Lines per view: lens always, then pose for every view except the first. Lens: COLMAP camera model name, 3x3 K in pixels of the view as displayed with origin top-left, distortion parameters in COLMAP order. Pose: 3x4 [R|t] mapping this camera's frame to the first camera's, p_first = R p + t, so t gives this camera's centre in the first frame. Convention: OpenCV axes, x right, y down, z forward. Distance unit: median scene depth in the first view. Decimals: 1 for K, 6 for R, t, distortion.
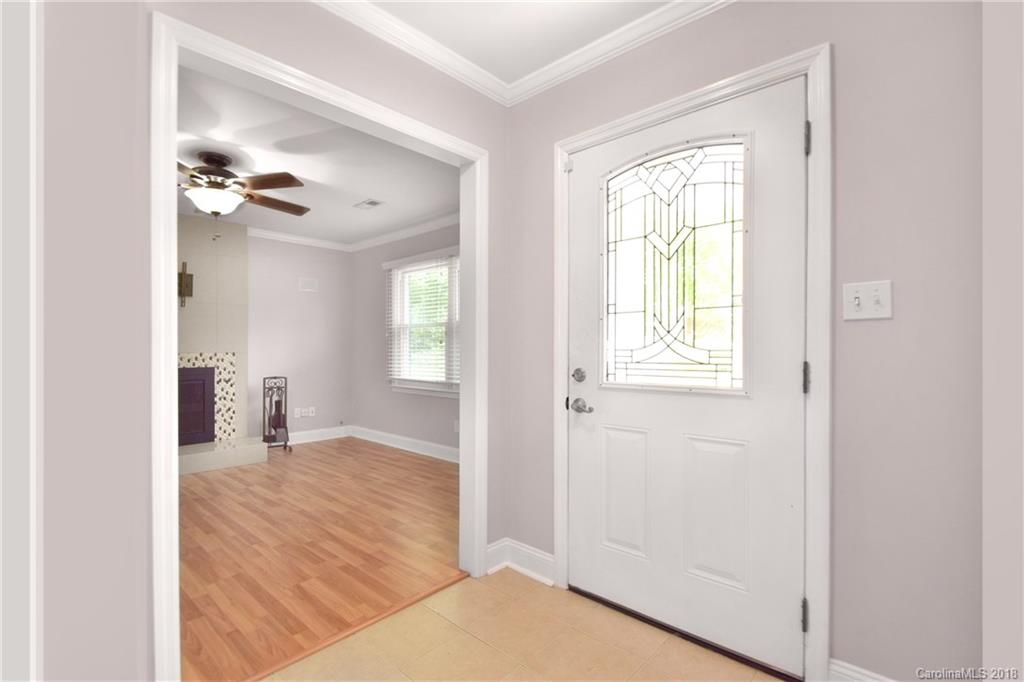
lens RADIAL K [[483.4, 0, 544.5], [0, 483.4, 359.1], [0, 0, 1]] dist [-0.001019, -0.000209]
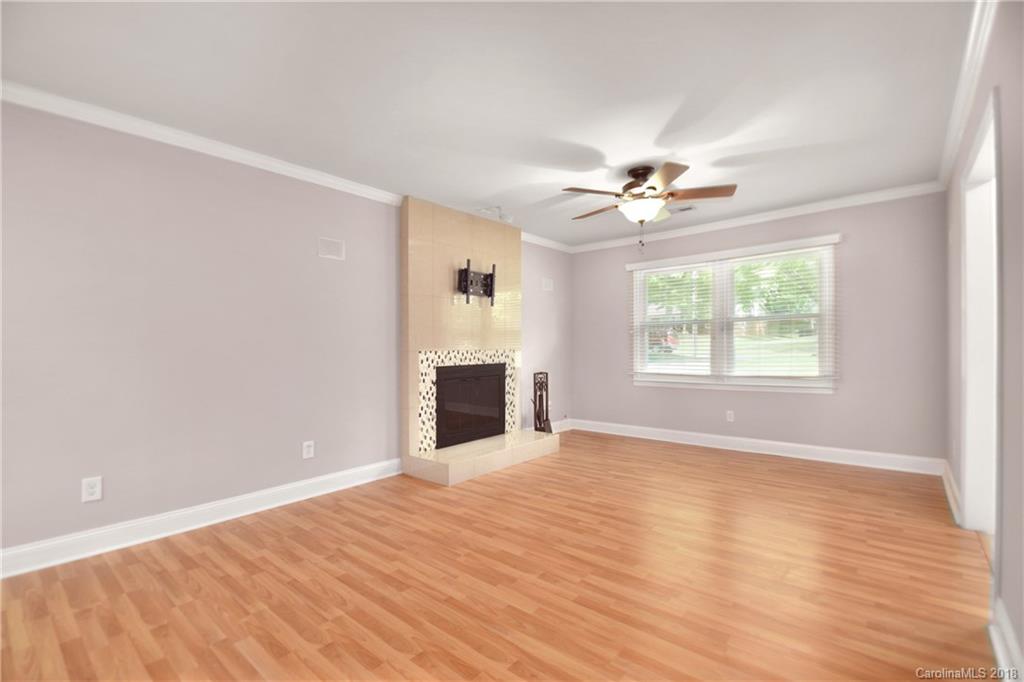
lens RADIAL K [[483.4, 0, 528.1], [0, 483.4, 351.1], [0, 0, 1]] dist [-0.001019, -0.000209]
pose [[0.999210, -0.009895, 0.038487, -0.656876], [0.010511, 0.999819, -0.015842, 0.007226], [-0.038323, 0.016234, 0.999134, -0.062463]]
